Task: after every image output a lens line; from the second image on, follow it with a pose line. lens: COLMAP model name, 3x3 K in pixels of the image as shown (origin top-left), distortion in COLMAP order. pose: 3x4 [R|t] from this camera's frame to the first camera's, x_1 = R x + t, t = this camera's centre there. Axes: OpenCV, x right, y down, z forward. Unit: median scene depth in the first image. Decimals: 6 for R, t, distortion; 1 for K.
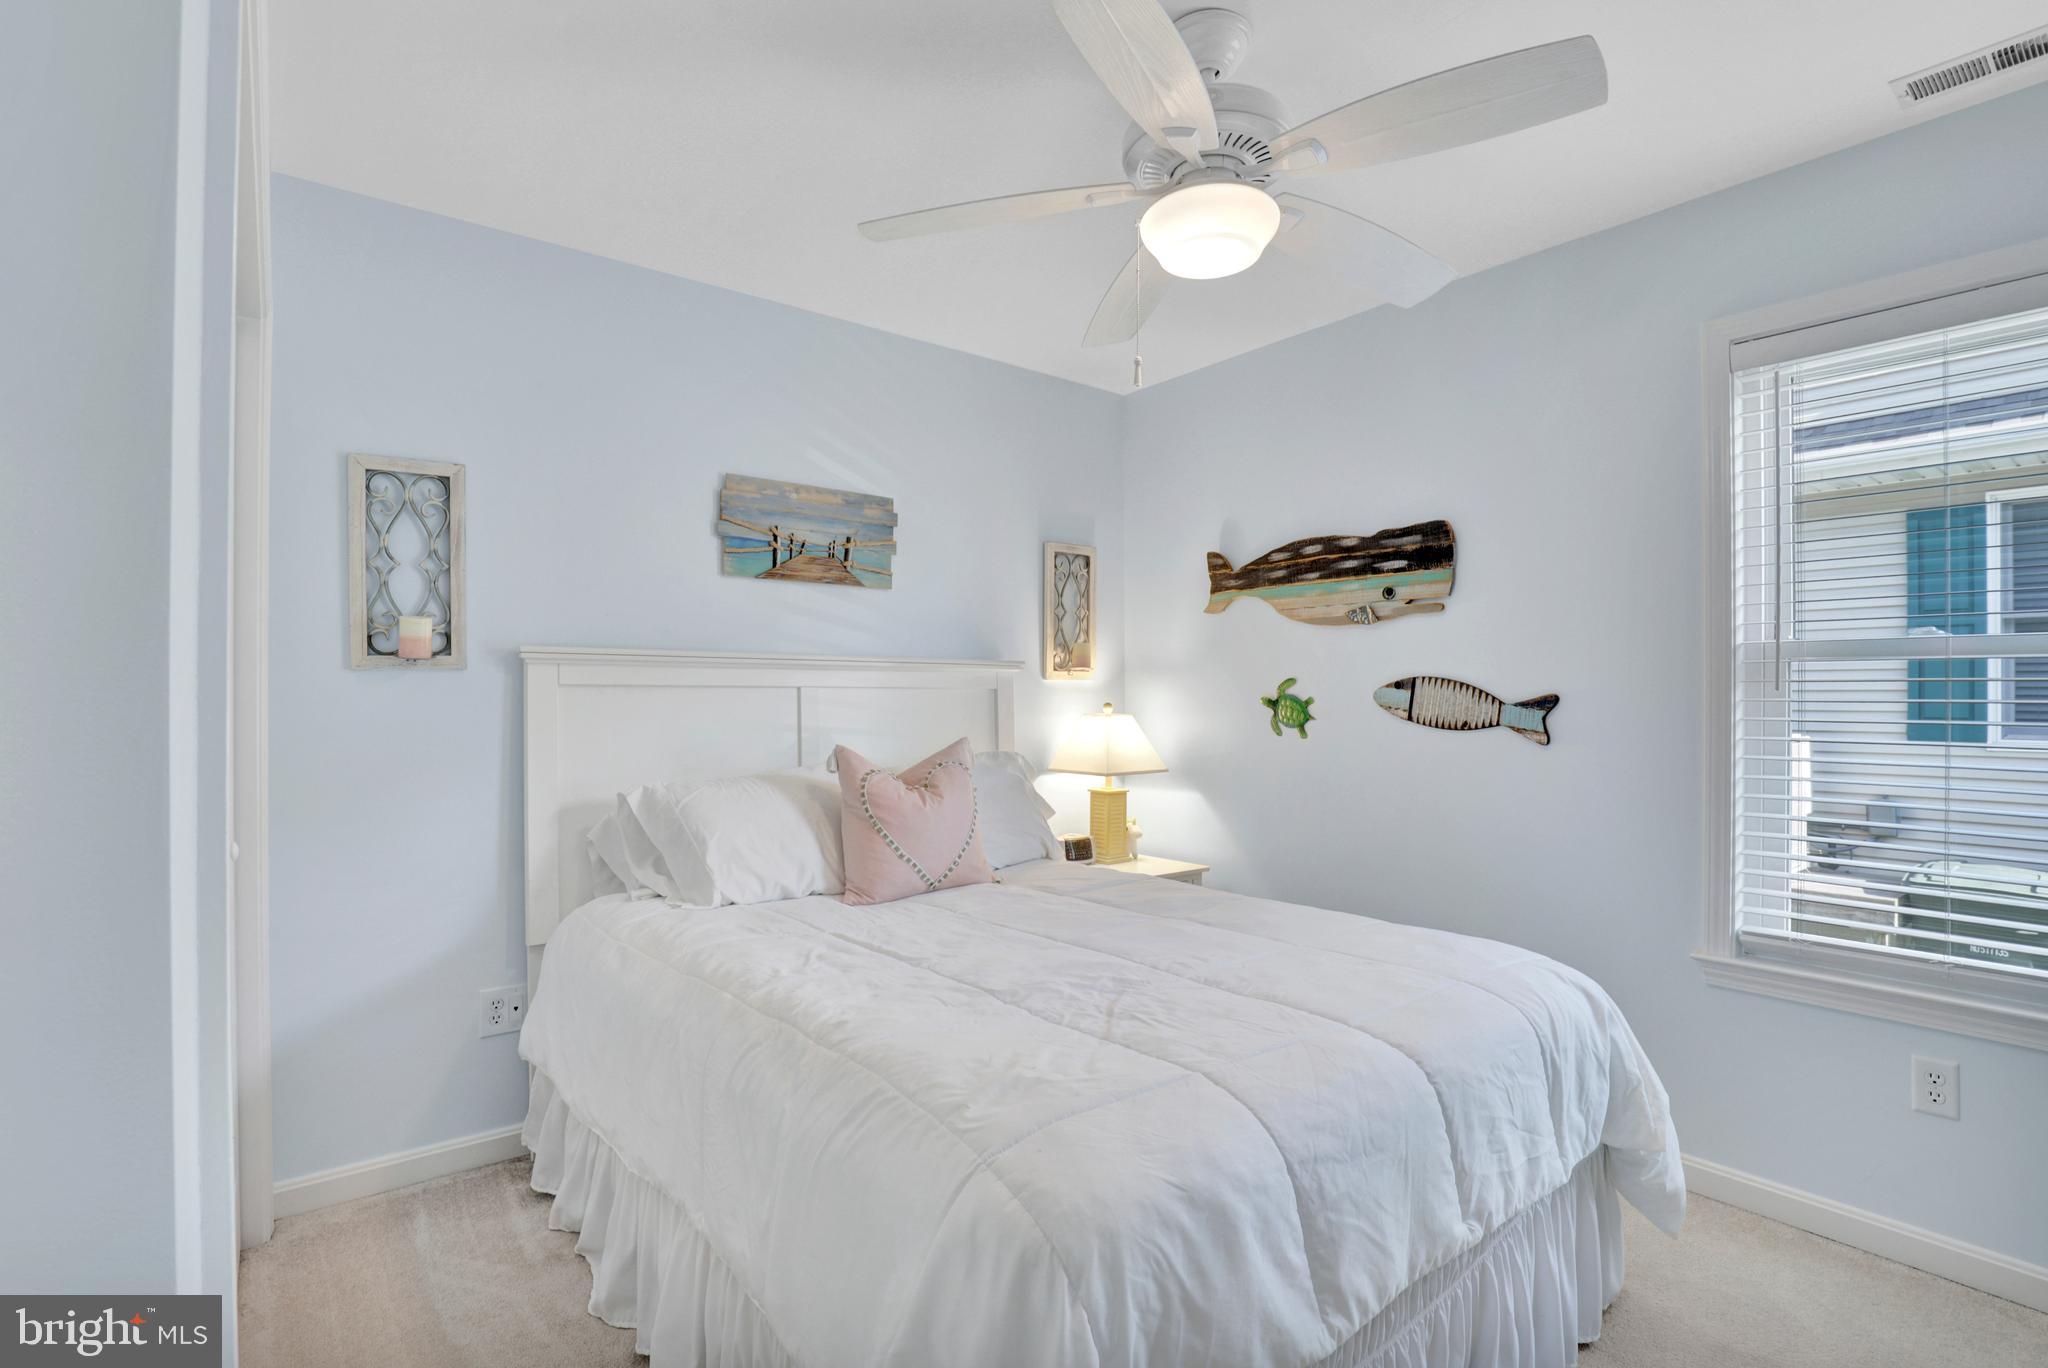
lens RADIAL K [[957.5, 0, 1027.1], [0, 957.5, 693.2], [0, 0, 1]] dist [-0.034346, 0.004539]
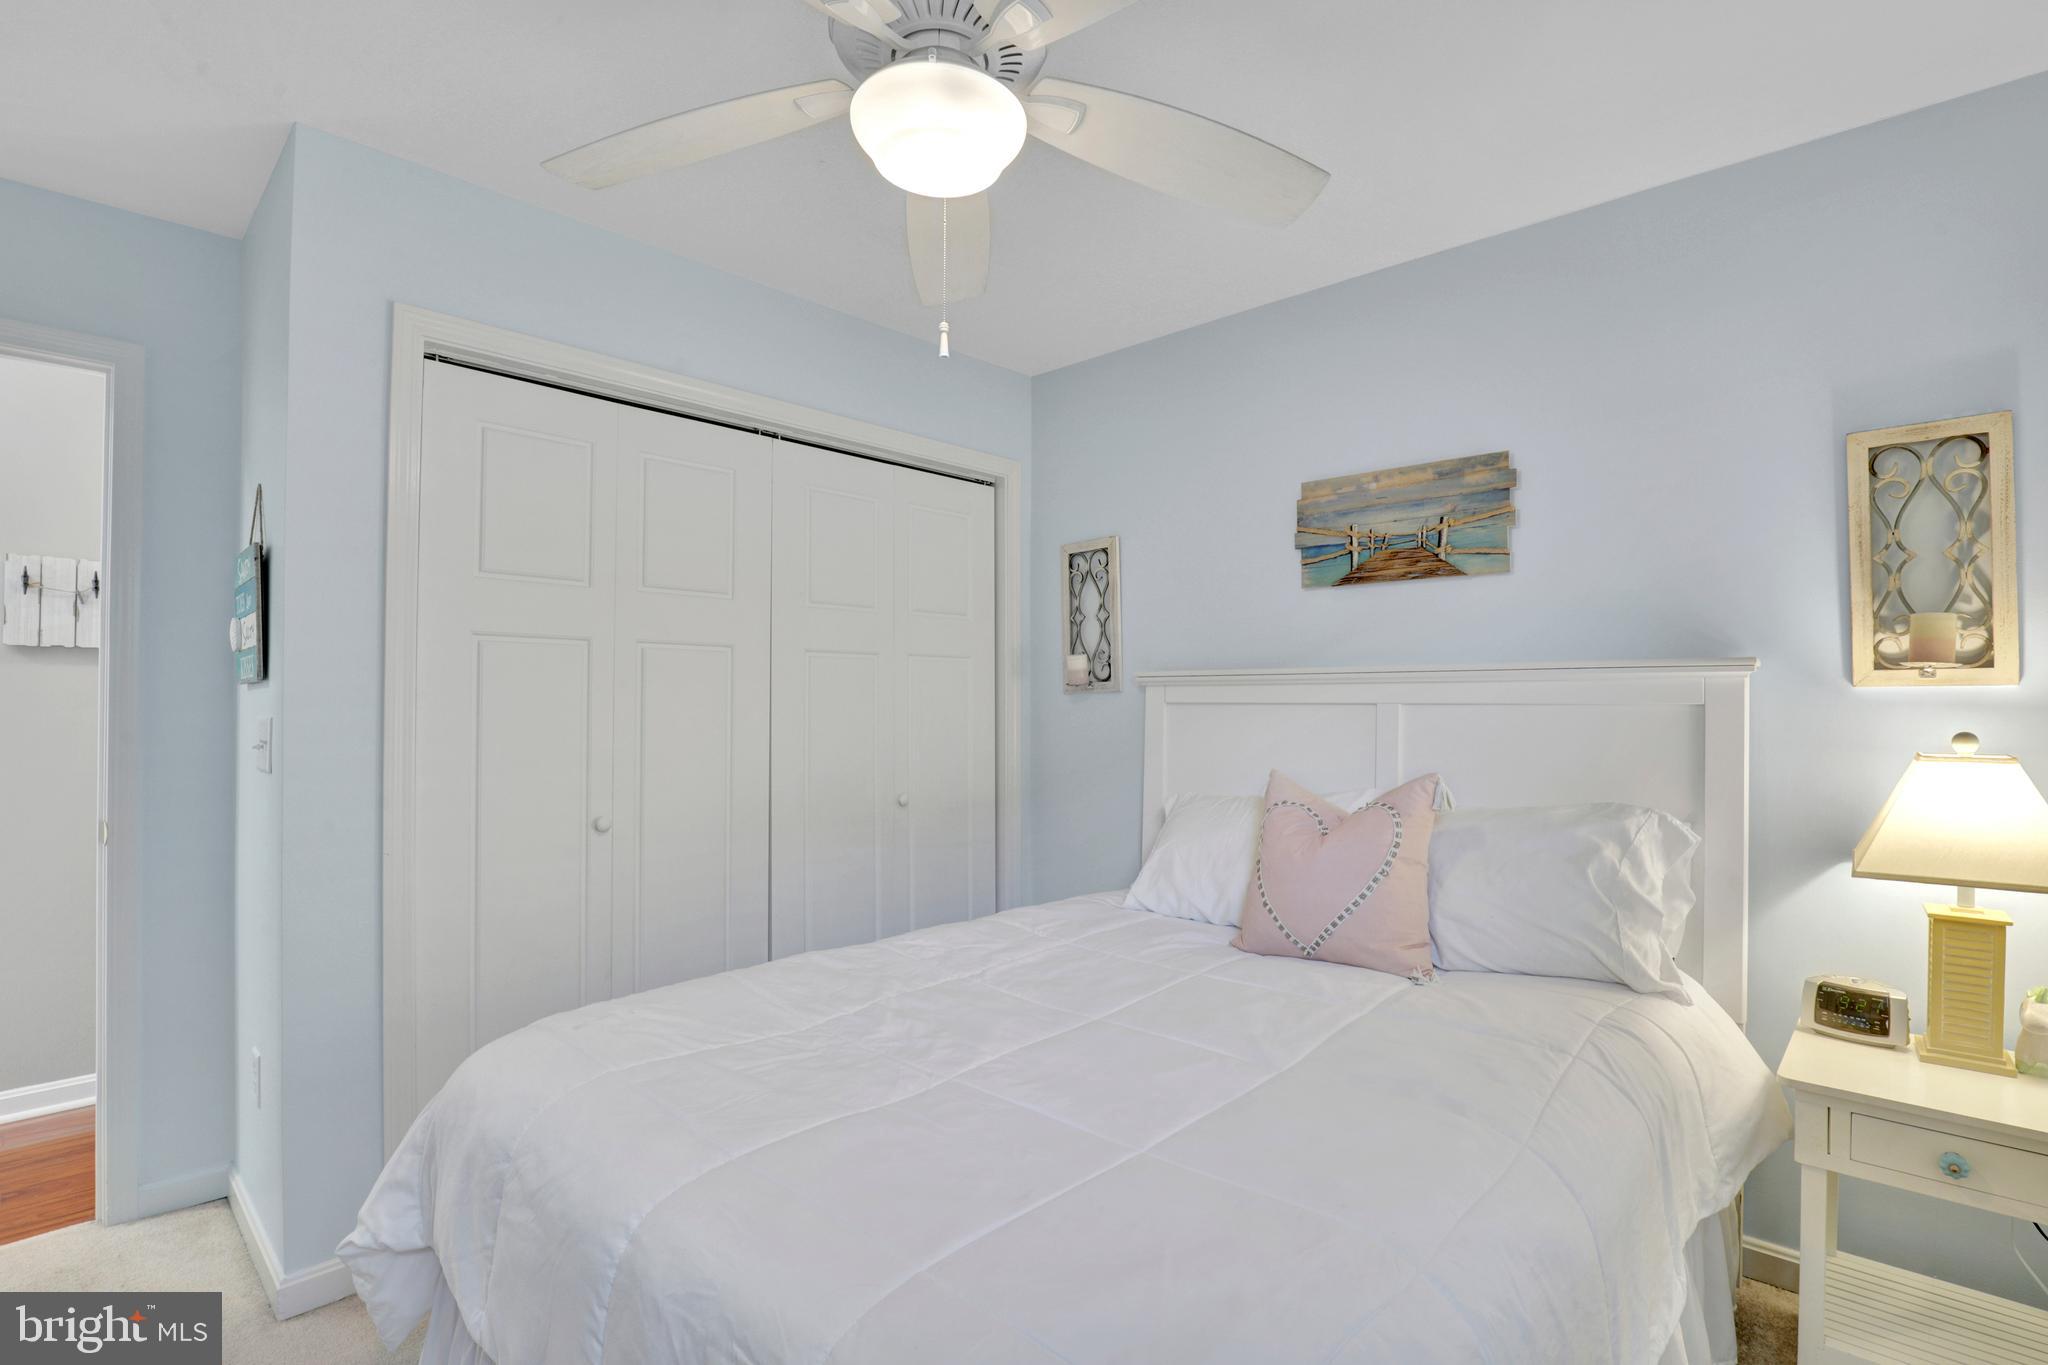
lens RADIAL K [[957.5, 0, 1023.9], [0, 957.5, 679.5], [0, 0, 1]] dist [-0.034346, 0.004539]
pose [[0.144595, -0.021563, -0.989256, 0.565443], [0.004099, 0.999767, -0.021193, -0.010941], [0.989482, -0.000991, 0.144649, 0.546424]]
